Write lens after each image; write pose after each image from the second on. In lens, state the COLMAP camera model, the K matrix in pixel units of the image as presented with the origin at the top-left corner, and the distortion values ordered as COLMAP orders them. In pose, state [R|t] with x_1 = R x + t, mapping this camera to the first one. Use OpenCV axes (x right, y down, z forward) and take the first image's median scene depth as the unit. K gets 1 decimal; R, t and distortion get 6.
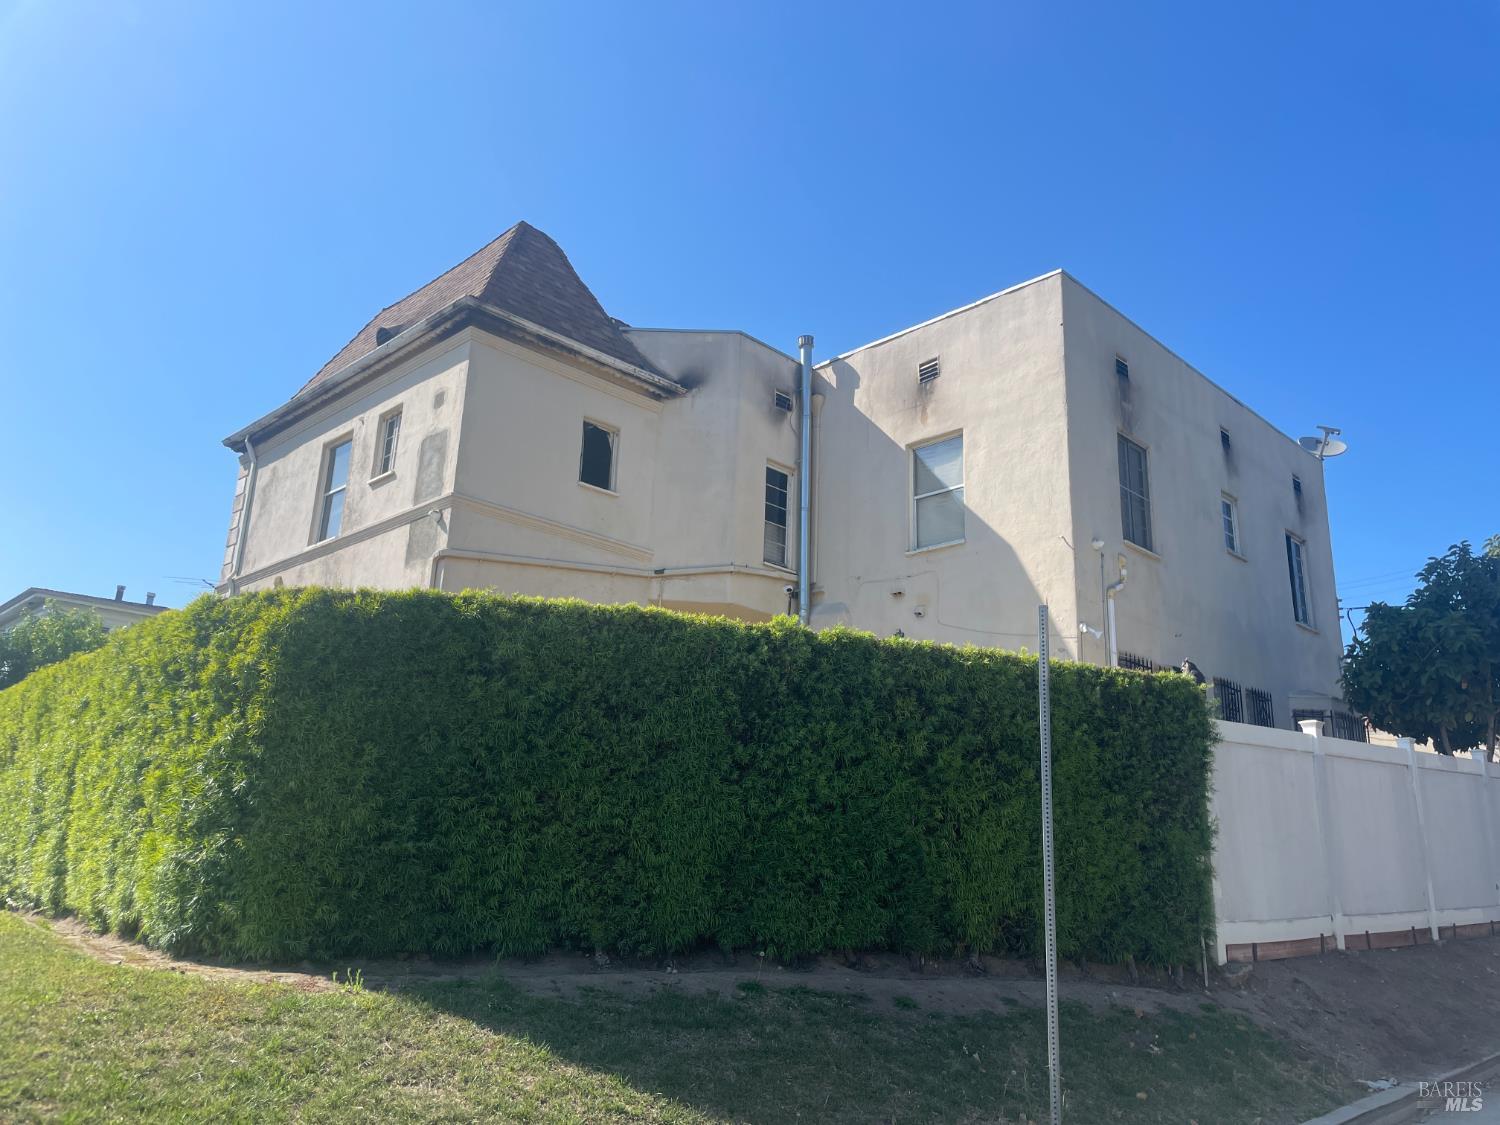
lens RADIAL K [[1128.1, 0, 758.4], [0, 1128.1, 557.3], [0, 0, 1]] dist [0.085523, -0.002963]
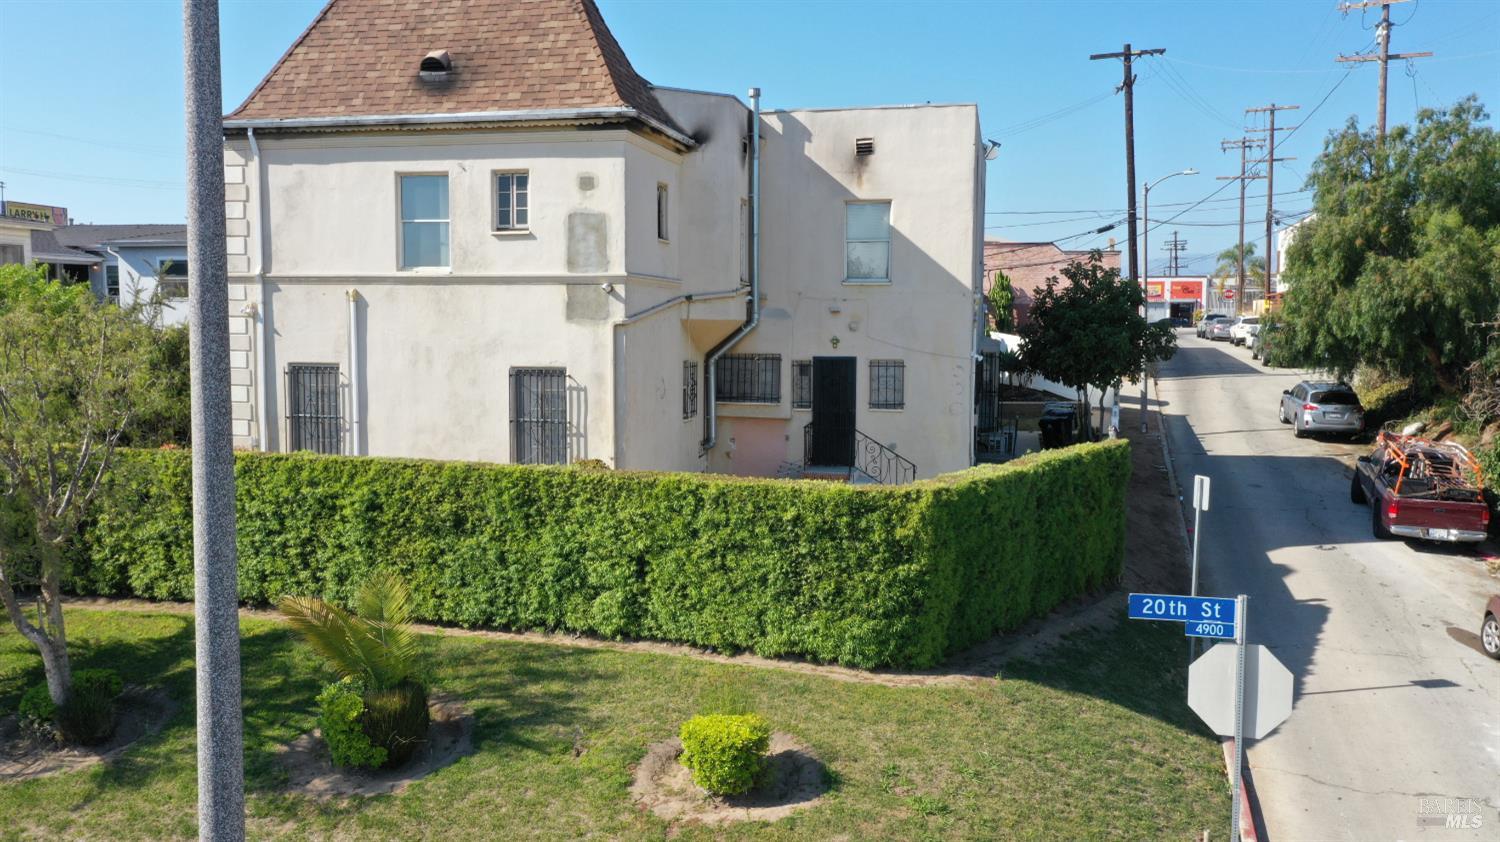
lens RADIAL K [[1183.6, 0, 742.7], [0, 1183.6, 412.5], [0, 0, 1]] dist [0.008416, 0.004445]
pose [[0.847400, -0.069408, 0.526399, -0.758495], [-0.127077, 0.936093, 0.327996, -0.318257], [-0.515524, -0.344837, 0.784425, -0.159071]]
